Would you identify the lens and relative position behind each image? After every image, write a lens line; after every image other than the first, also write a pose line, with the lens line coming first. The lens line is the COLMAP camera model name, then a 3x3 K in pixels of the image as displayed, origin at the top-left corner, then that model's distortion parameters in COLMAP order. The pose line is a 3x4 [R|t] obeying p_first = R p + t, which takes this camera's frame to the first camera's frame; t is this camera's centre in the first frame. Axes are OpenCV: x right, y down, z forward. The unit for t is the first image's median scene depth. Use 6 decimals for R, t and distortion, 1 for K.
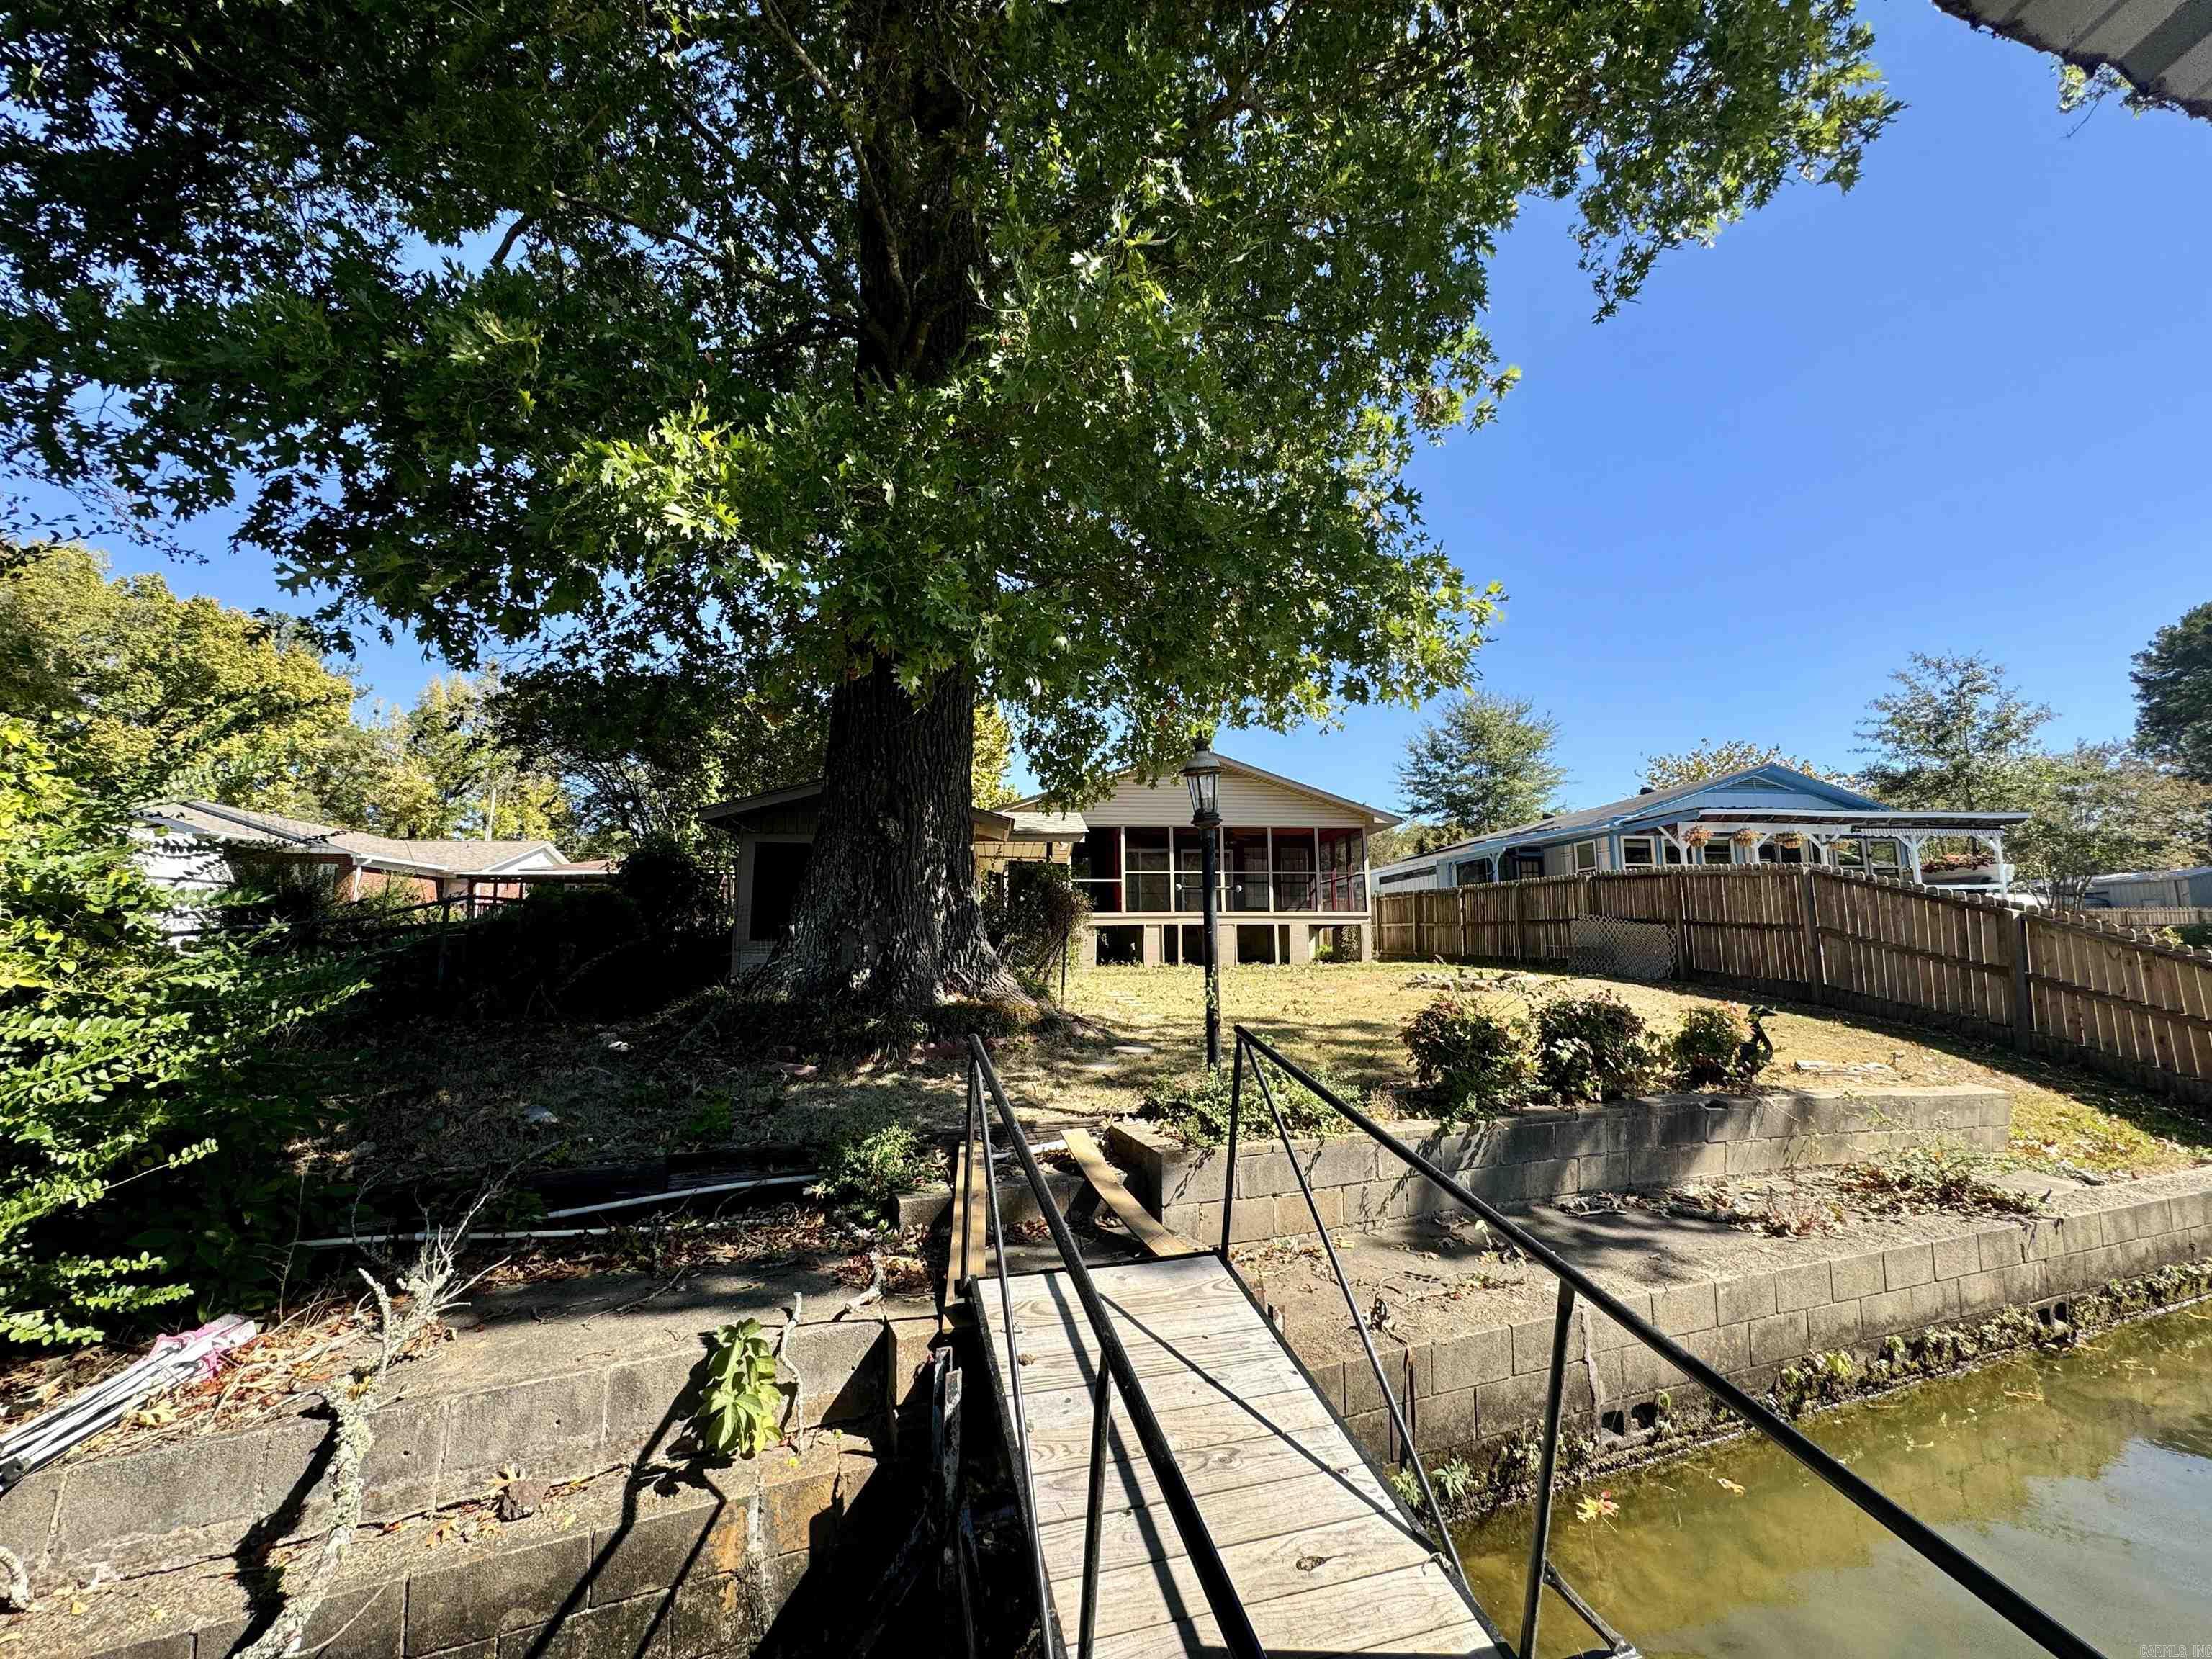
lens RADIAL K [[887.9, 0, 1116.0], [0, 887.9, 828.1], [0, 0, 1]] dist [-0.002009, -0.001007]
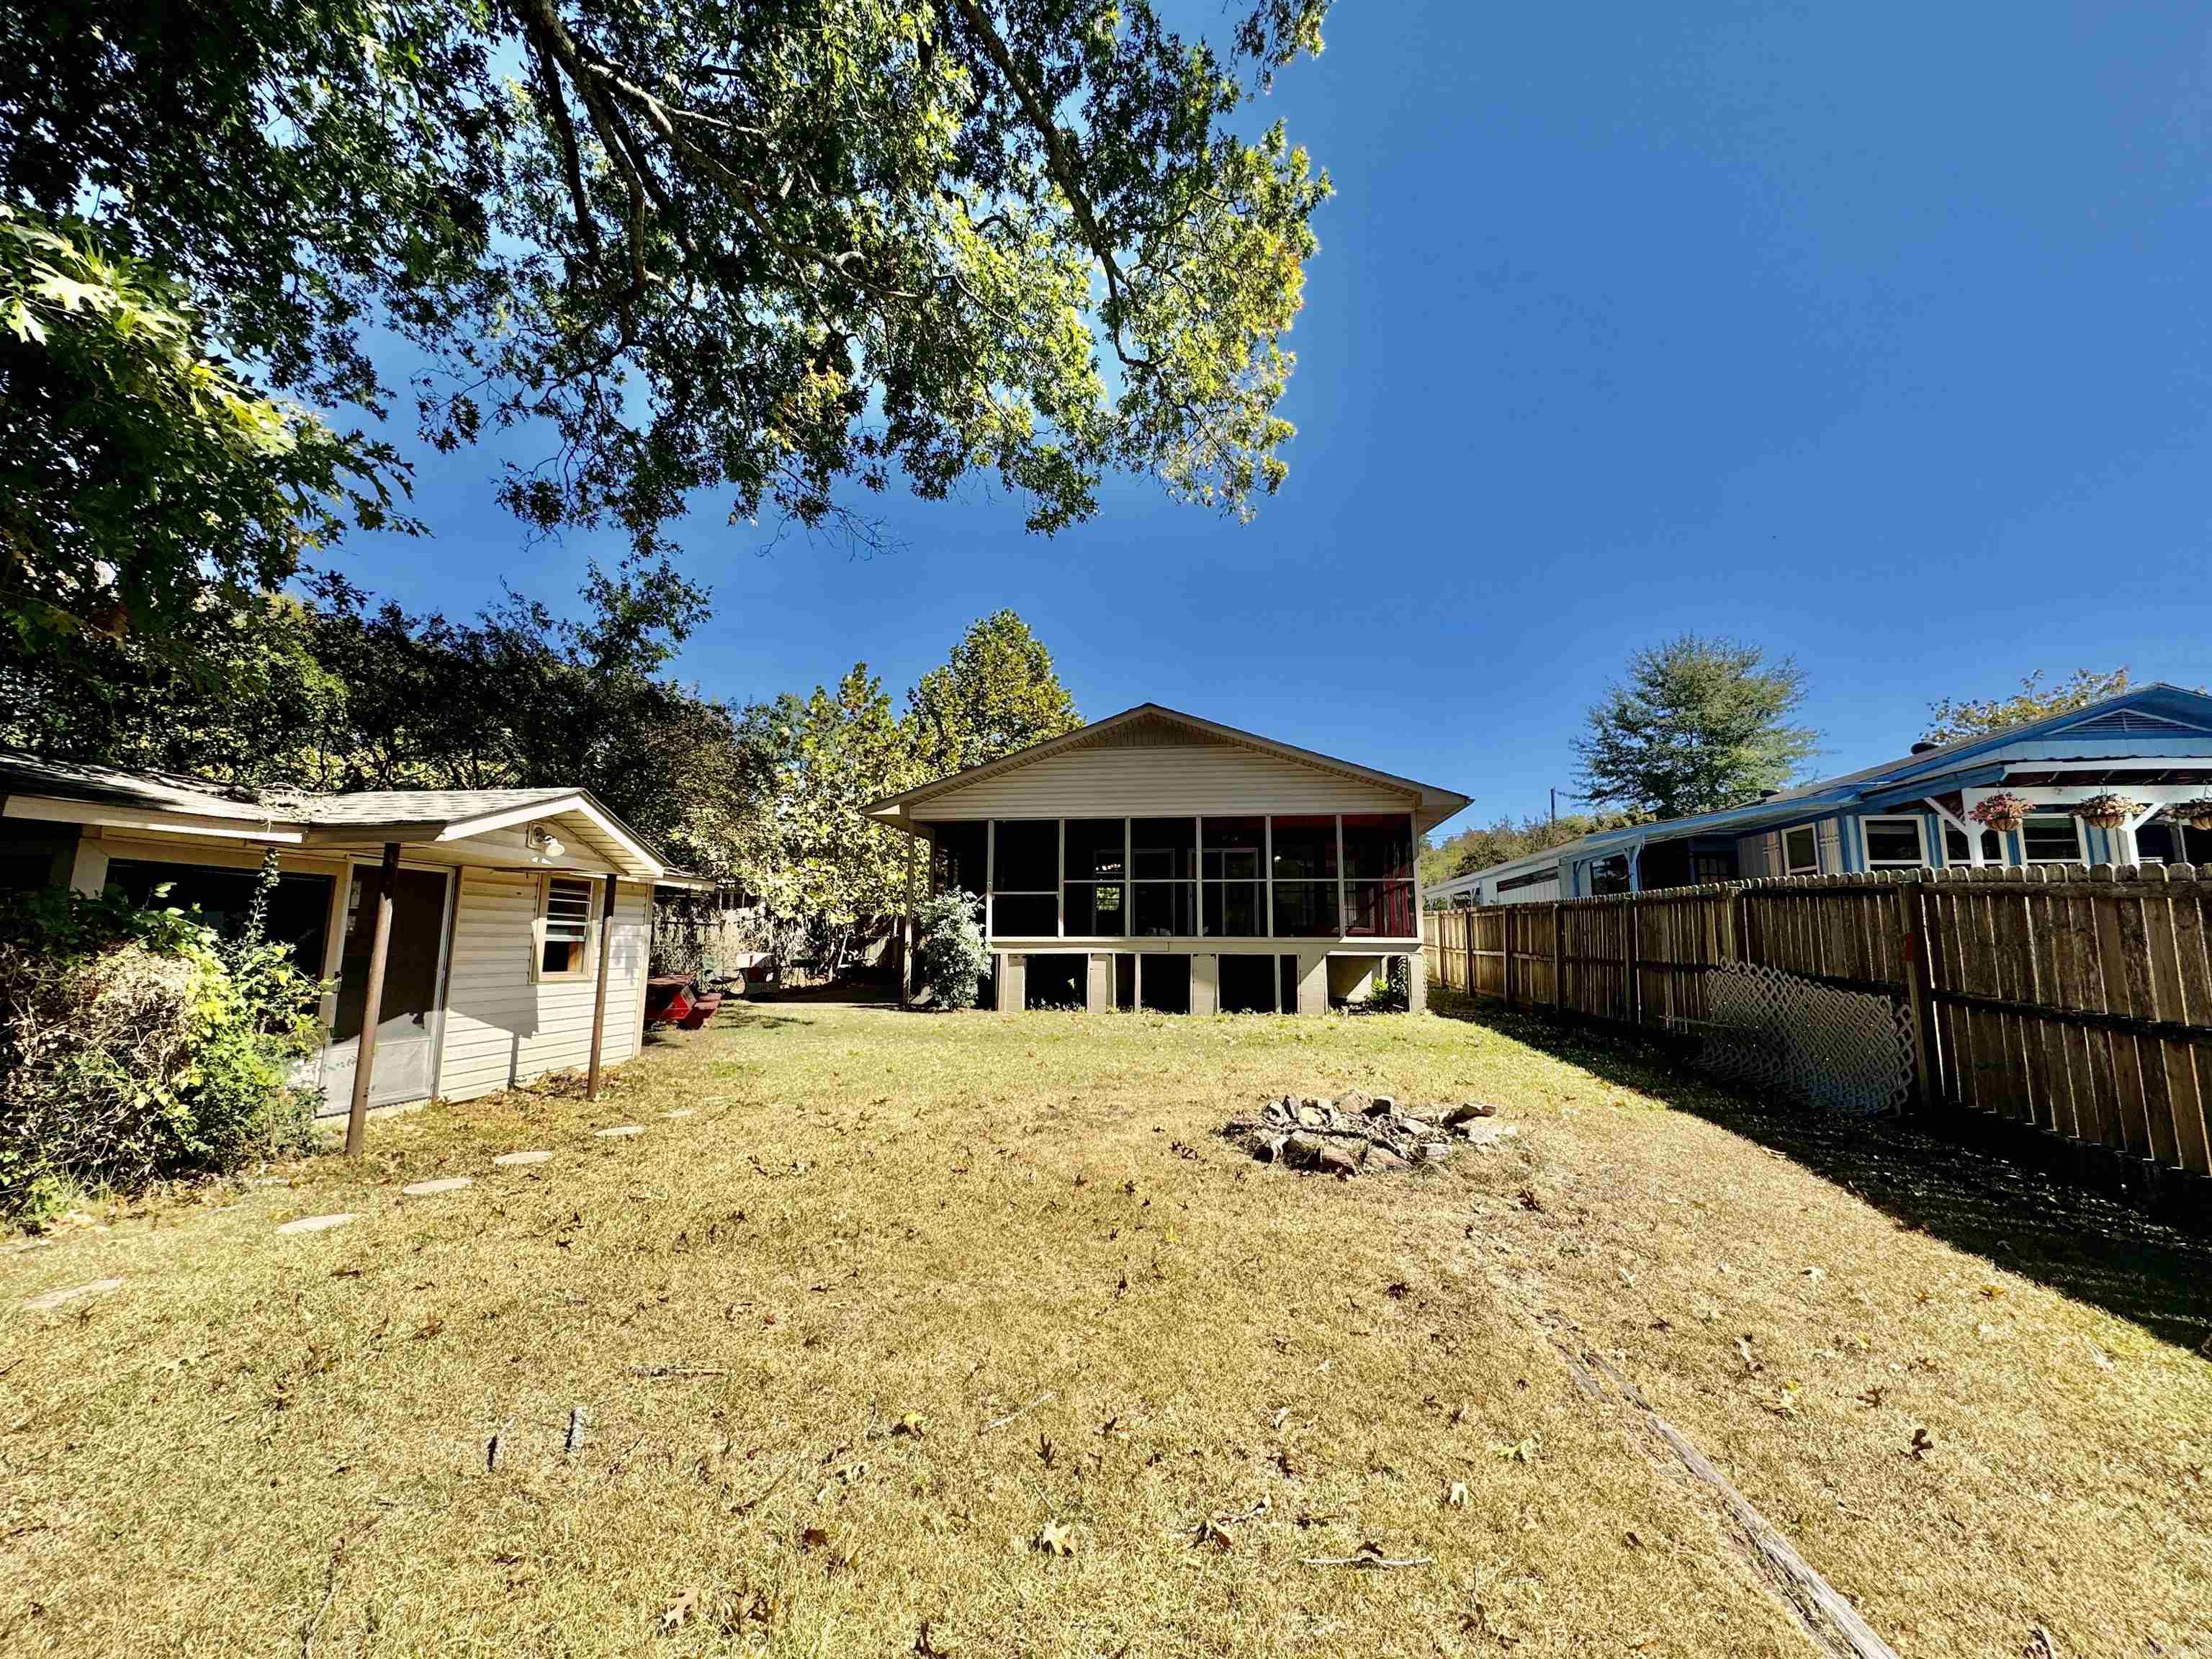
lens RADIAL K [[887.9, 0, 1096.4], [0, 887.9, 829.4], [0, 0, 1]] dist [-0.002009, -0.001007]
pose [[0.970784, -0.021511, -0.238988, 0.210707], [0.021630, 0.999764, -0.002124, 0.008380], [0.238978, -0.003107, 0.971020, 0.288491]]
